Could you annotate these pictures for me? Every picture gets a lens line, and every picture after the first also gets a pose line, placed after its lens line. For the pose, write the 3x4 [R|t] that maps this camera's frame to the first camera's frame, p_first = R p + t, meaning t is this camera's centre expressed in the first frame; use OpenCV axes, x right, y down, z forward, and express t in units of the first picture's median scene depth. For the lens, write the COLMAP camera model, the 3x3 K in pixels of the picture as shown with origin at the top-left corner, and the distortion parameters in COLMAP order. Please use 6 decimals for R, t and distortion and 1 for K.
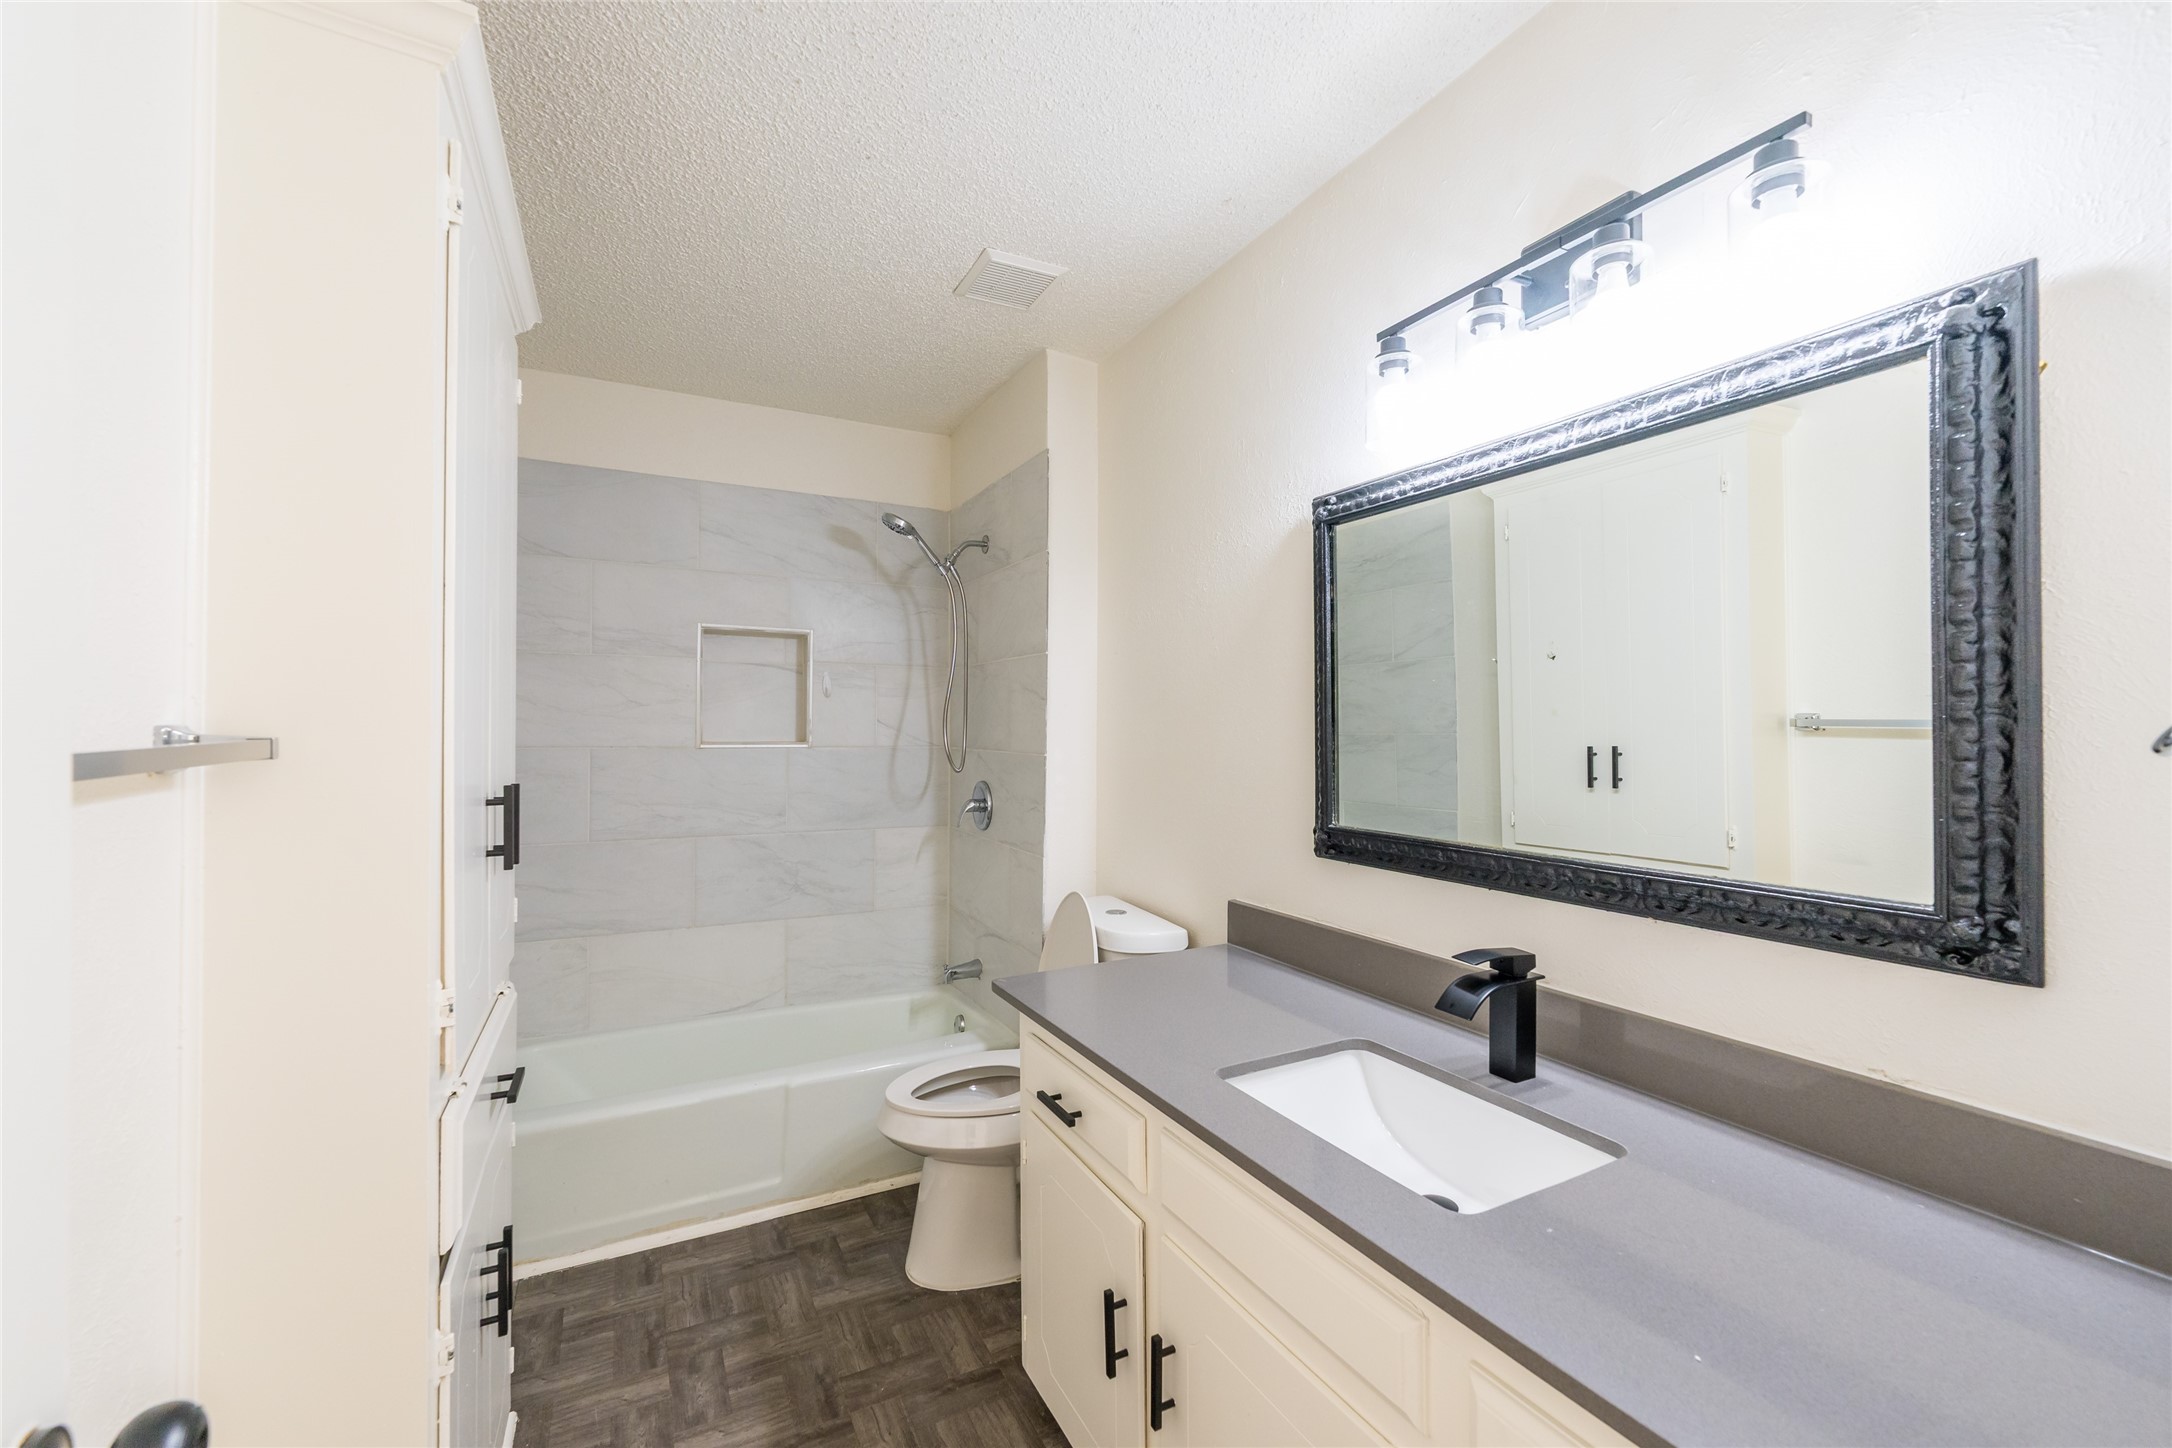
lens RADIAL K [[870.6, 0, 1083.3], [0, 870.6, 727.7], [0, 0, 1]] dist [-0.000666, -0.000248]
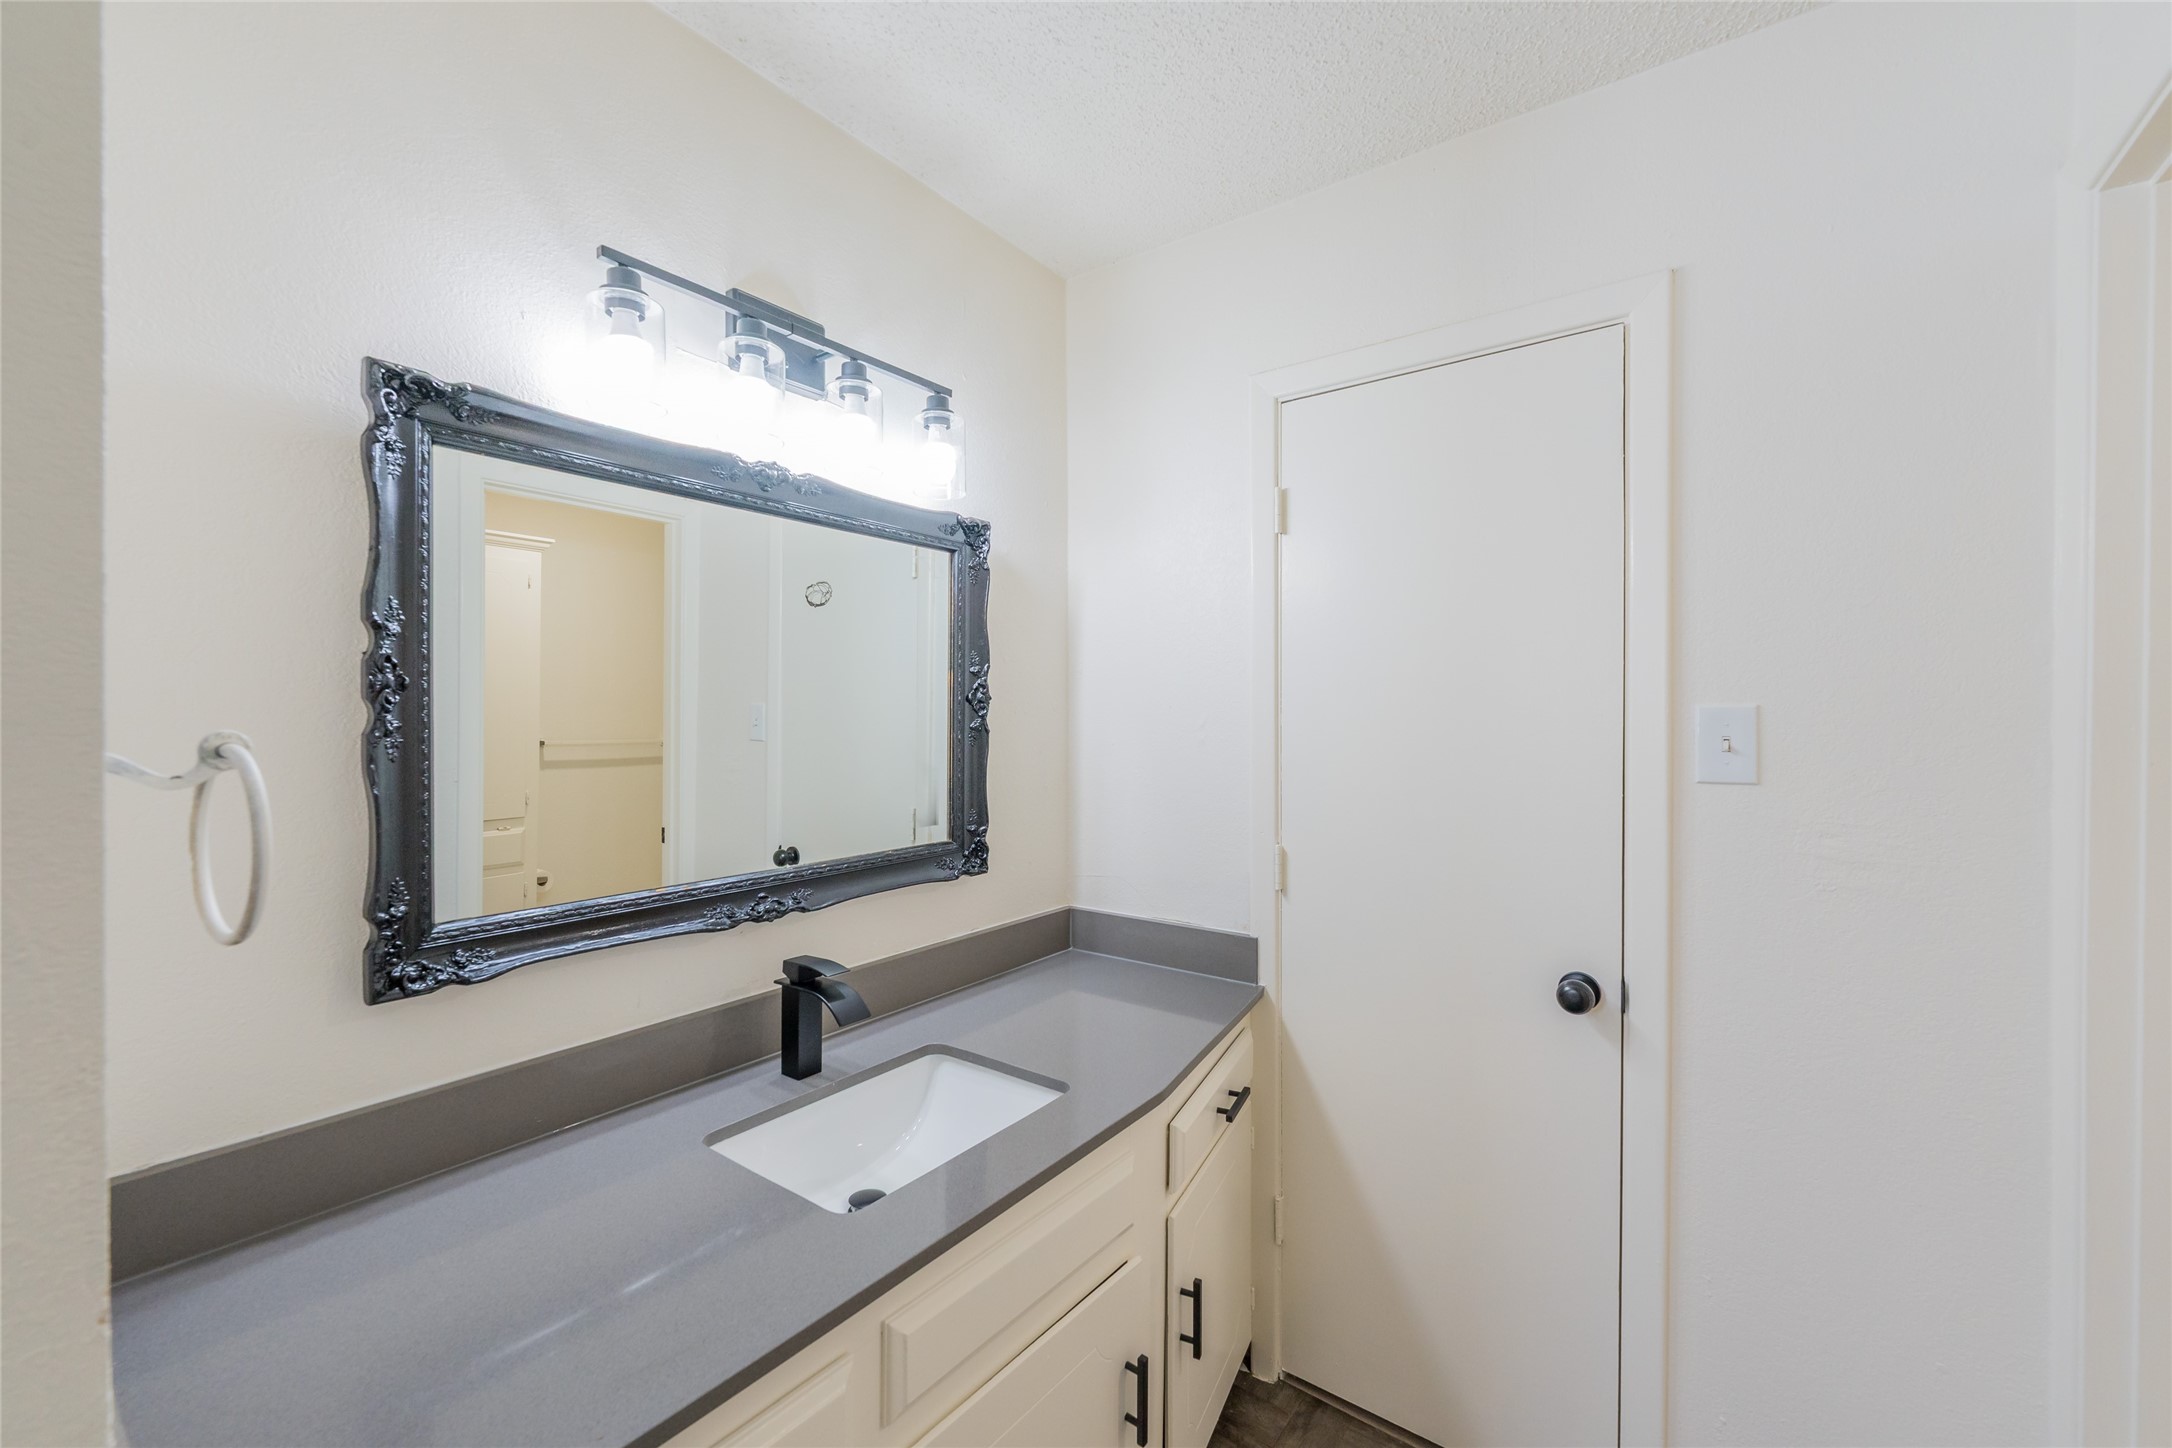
lens RADIAL K [[870.6, 0, 1083.3], [0, 870.6, 727.7], [0, 0, 1]] dist [-0.000666, -0.000248]
pose [[-0.417955, -0.003759, 0.908460, -0.637616], [0.007523, 0.999943, 0.007599, -0.040083], [-0.908436, 0.010010, -0.417903, 1.129875]]
